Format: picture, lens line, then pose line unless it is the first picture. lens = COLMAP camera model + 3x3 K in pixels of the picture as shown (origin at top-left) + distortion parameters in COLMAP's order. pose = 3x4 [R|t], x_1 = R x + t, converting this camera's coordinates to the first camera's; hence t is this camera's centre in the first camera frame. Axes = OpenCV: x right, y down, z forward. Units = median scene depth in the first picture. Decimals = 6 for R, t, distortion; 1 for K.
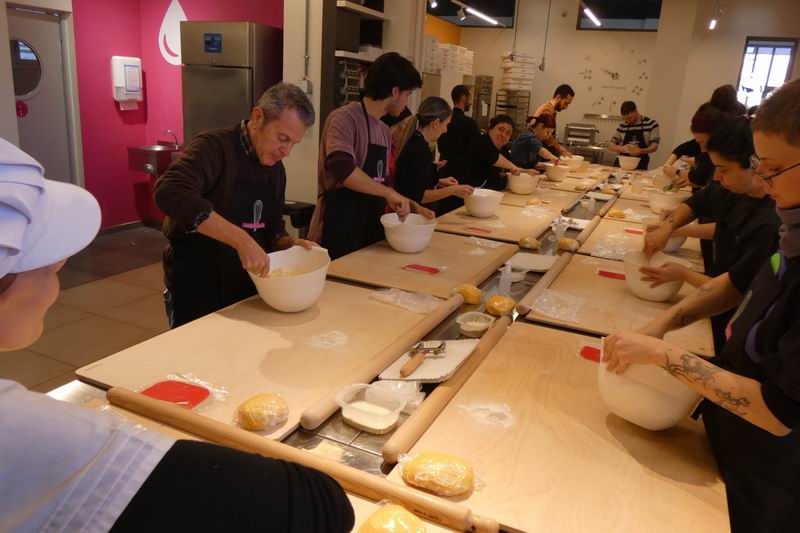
lens RADIAL K [[612.2, 0, 400.0], [0, 612.2, 266.5], [0, 0, 1]] dist [-0.006411, -0.001791]
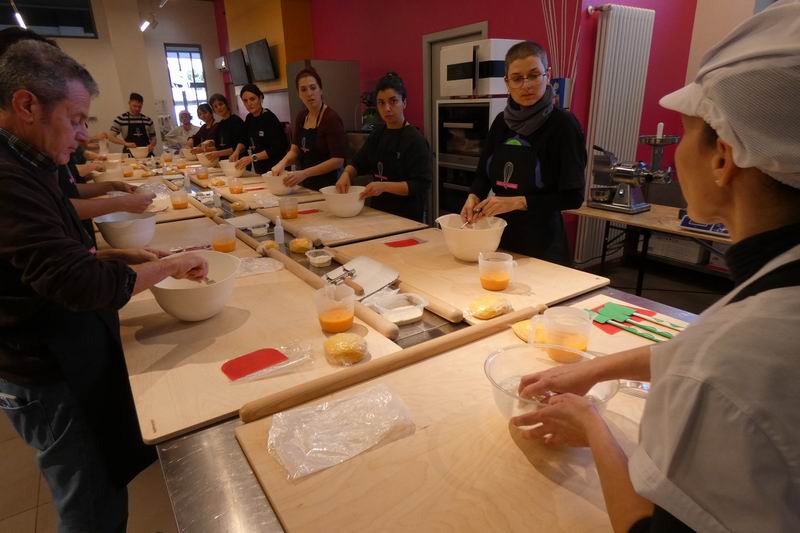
lens RADIAL K [[471.3, 0, 400.0], [0, 471.3, 266.5], [0, 0, 1]] dist [-0.000703, -0.000783]
pose [[0.520826, -0.351402, 0.777983, -0.231158], [0.289370, 0.930064, 0.226374, -0.026904], [-0.803122, 0.107223, 0.586087, 0.102147]]
